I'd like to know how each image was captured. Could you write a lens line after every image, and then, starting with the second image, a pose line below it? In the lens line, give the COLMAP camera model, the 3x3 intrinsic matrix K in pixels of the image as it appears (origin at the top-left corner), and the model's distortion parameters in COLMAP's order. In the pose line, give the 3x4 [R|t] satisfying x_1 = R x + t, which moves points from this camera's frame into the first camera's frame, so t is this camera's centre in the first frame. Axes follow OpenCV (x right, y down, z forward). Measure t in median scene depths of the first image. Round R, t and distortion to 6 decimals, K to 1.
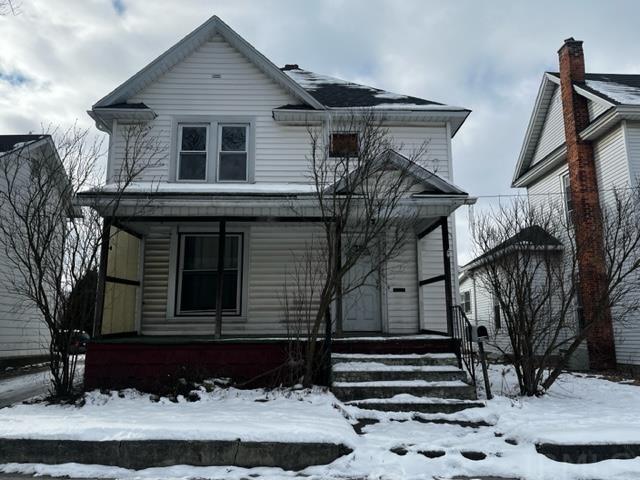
lens RADIAL K [[483.4, 0, 321.2], [0, 483.4, 241.1], [0, 0, 1]] dist [0.024797, 0.000211]
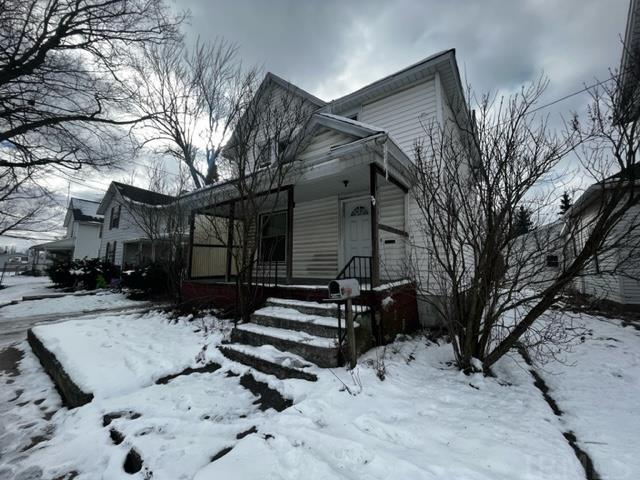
lens RADIAL K [[256.7, 0, 318.1], [0, 256.7, 234.3], [0, 0, 1]] dist [0.004457, 0.000264]
pose [[0.799390, -0.073960, -0.596242, 0.383678], [0.098286, 0.995123, 0.008335, 0.062965], [0.592718, -0.065265, 0.802761, 0.431955]]
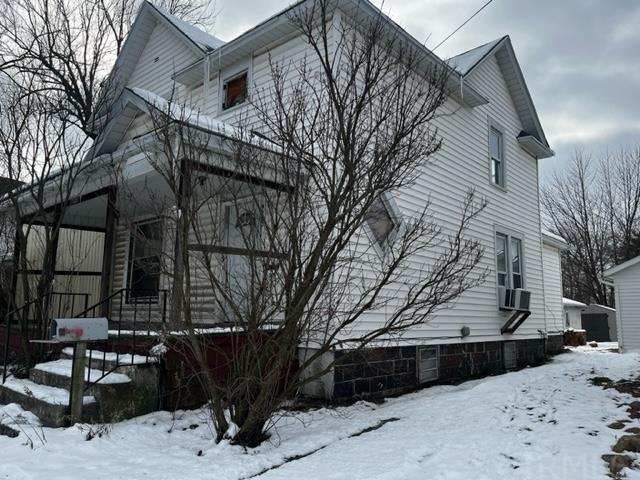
lens RADIAL K [[483.4, 0, 319.9], [0, 483.4, 241.7], [0, 0, 1]] dist [0.024797, 0.000211]
pose [[0.734549, -0.091045, -0.672419, 0.721617], [0.113429, 0.993489, -0.010608, 0.080450], [0.669007, -0.068480, 0.740094, 0.506597]]
